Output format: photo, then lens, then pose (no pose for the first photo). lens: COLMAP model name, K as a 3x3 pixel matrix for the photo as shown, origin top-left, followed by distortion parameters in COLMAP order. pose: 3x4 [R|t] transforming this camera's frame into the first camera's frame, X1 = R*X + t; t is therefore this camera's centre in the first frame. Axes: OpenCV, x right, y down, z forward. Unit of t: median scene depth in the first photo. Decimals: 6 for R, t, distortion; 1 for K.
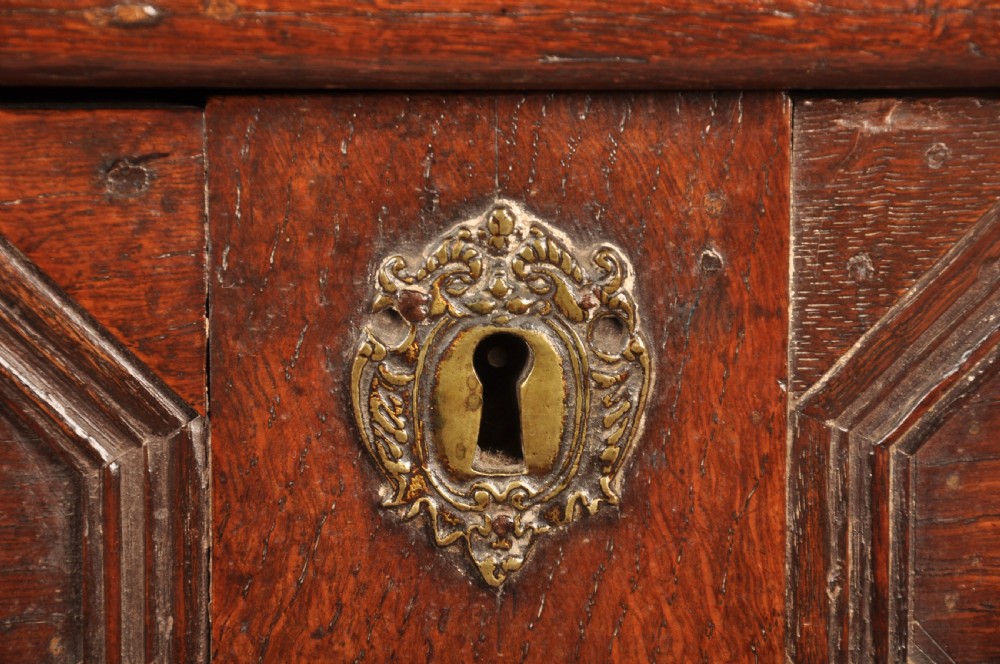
lens RADIAL K [[3075.3, 0, 493.5], [0, 3075.3, 329.7], [0, 0, 1]] dist [0.532439, 0.000000]
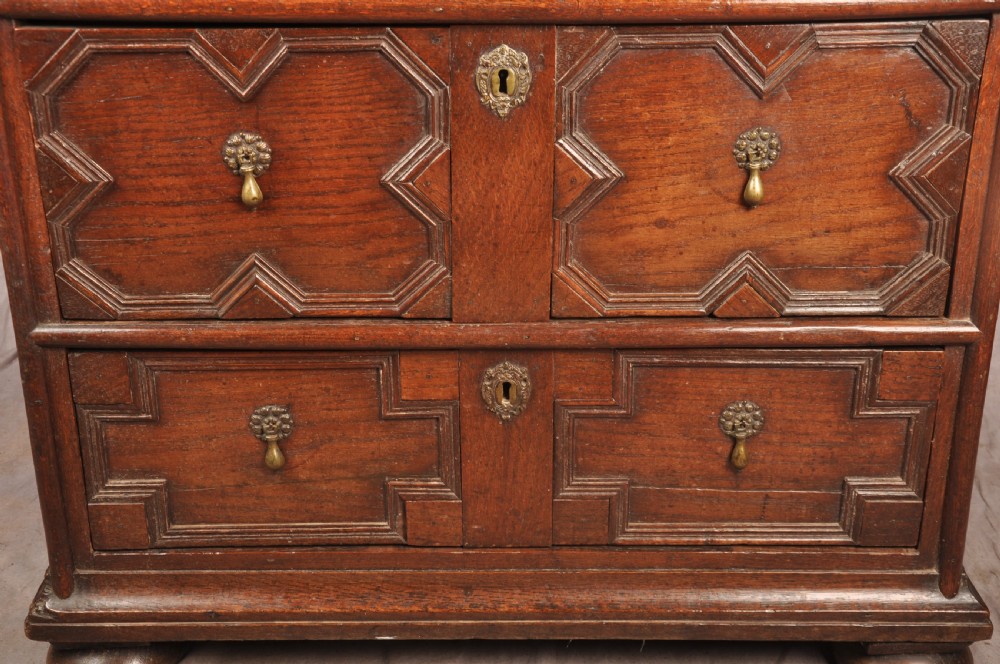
lens RADIAL K [[1263.9, 0, 492.1], [0, 1263.9, 310.1], [0, 0, 1]] dist [0.135137, 0.000000]
pose [[0.999988, 0.002975, -0.003970, -0.007290], [-0.002398, 0.990396, 0.138241, 0.112721], [0.004343, -0.138230, 0.990391, -1.305765]]
